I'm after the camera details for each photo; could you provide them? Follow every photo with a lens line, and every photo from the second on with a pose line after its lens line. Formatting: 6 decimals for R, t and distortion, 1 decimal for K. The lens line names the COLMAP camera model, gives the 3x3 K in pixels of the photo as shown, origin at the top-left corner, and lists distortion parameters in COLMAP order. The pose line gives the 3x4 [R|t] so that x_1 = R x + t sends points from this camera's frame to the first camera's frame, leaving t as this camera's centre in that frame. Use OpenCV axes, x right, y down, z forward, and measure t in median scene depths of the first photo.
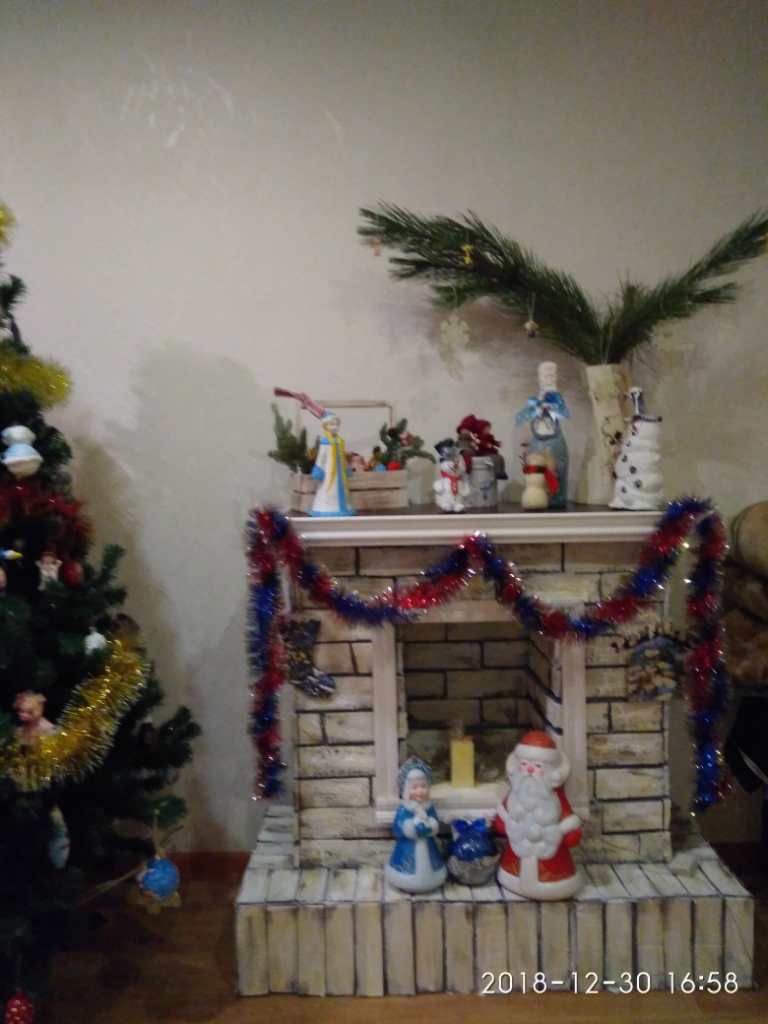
lens RADIAL K [[812.0, 0, 385.3], [0, 812.0, 511.7], [0, 0, 1]] dist [0.032793, -0.010721]
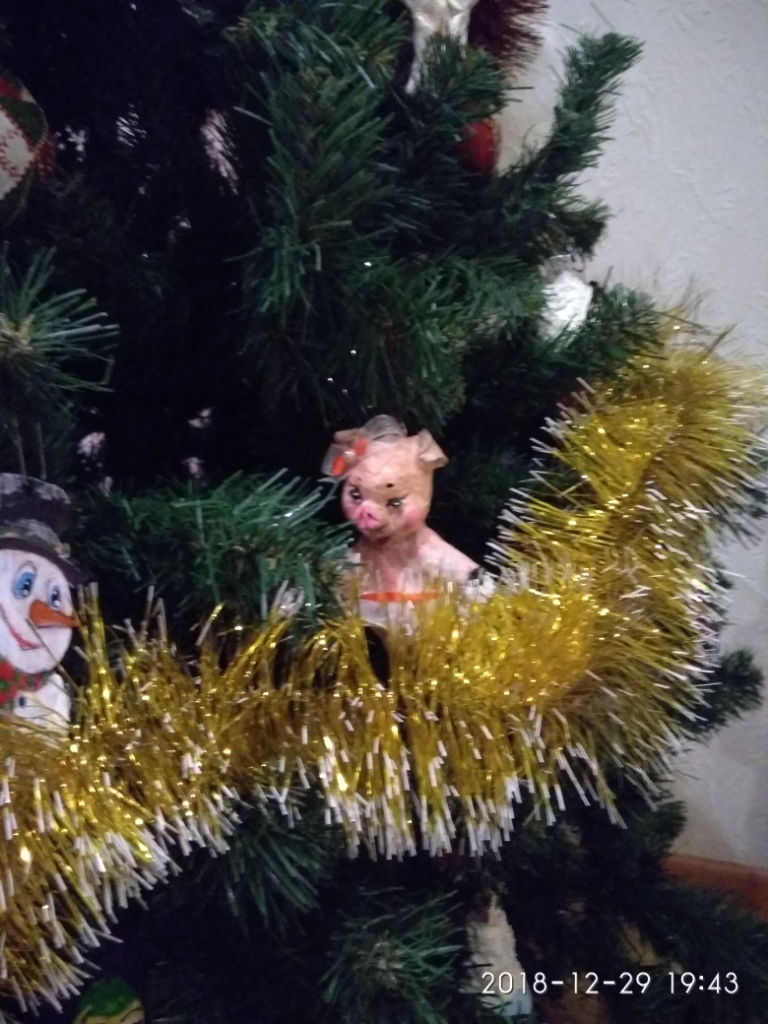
lens RADIAL K [[812.0, 0, 387.2], [0, 812.0, 514.0], [0, 0, 1]] dist [0.032793, -0.010721]
pose [[0.952981, 0.071129, -0.294565, -0.329716], [-0.024661, 0.987042, 0.158558, 0.191782], [0.302026, -0.143839, 0.942386, 0.698745]]
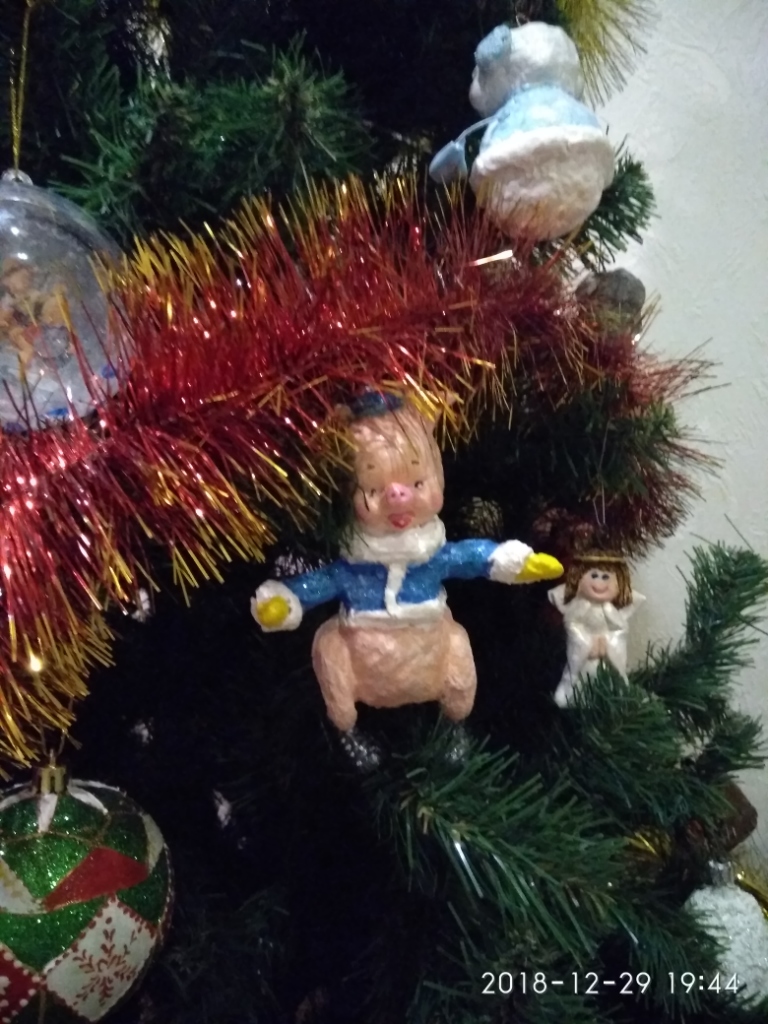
lens RADIAL K [[812.0, 0, 389.3], [0, 812.0, 511.7], [0, 0, 1]] dist [0.032793, -0.010721]
pose [[0.951096, 0.061083, -0.302795, -0.393572], [-0.066123, 0.997791, -0.006414, 0.040897], [0.301734, 0.026122, 0.953034, 0.735320]]
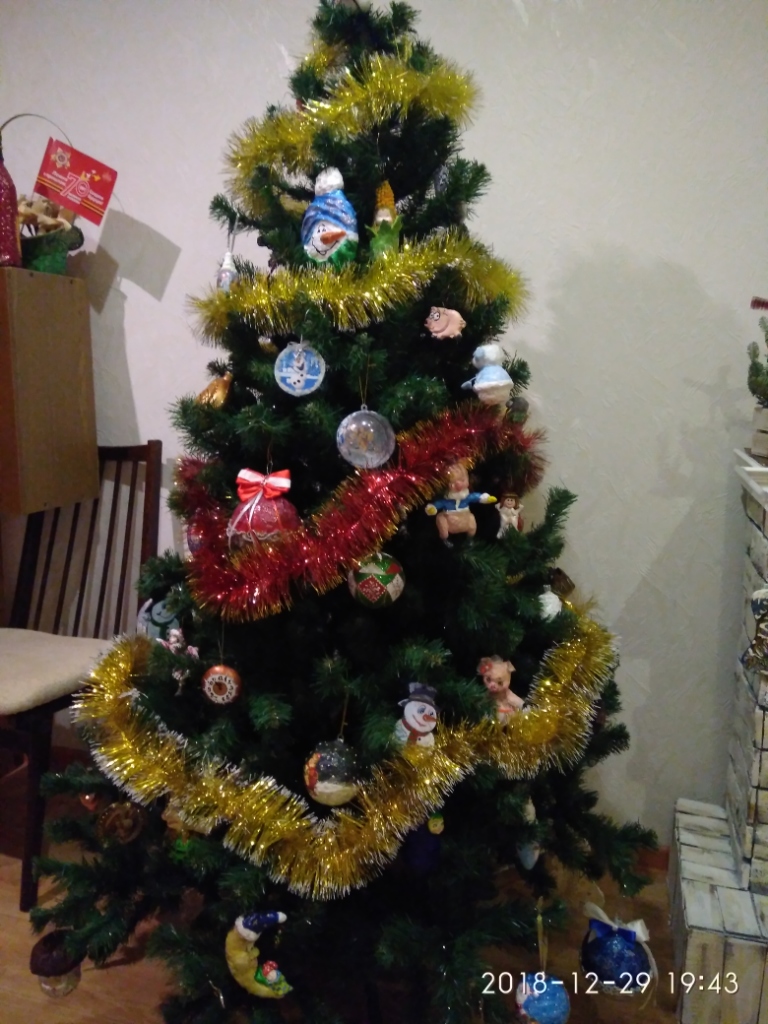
lens RADIAL K [[812.0, 0, 377.5], [0, 812.0, 510.4], [0, 0, 1]] dist [0.032793, -0.010721]
pose [[0.958832, 0.077264, -0.273260, -0.307427], [-0.052750, 0.993987, 0.095954, -0.008621], [0.279030, -0.077589, 0.957143, 0.146015]]
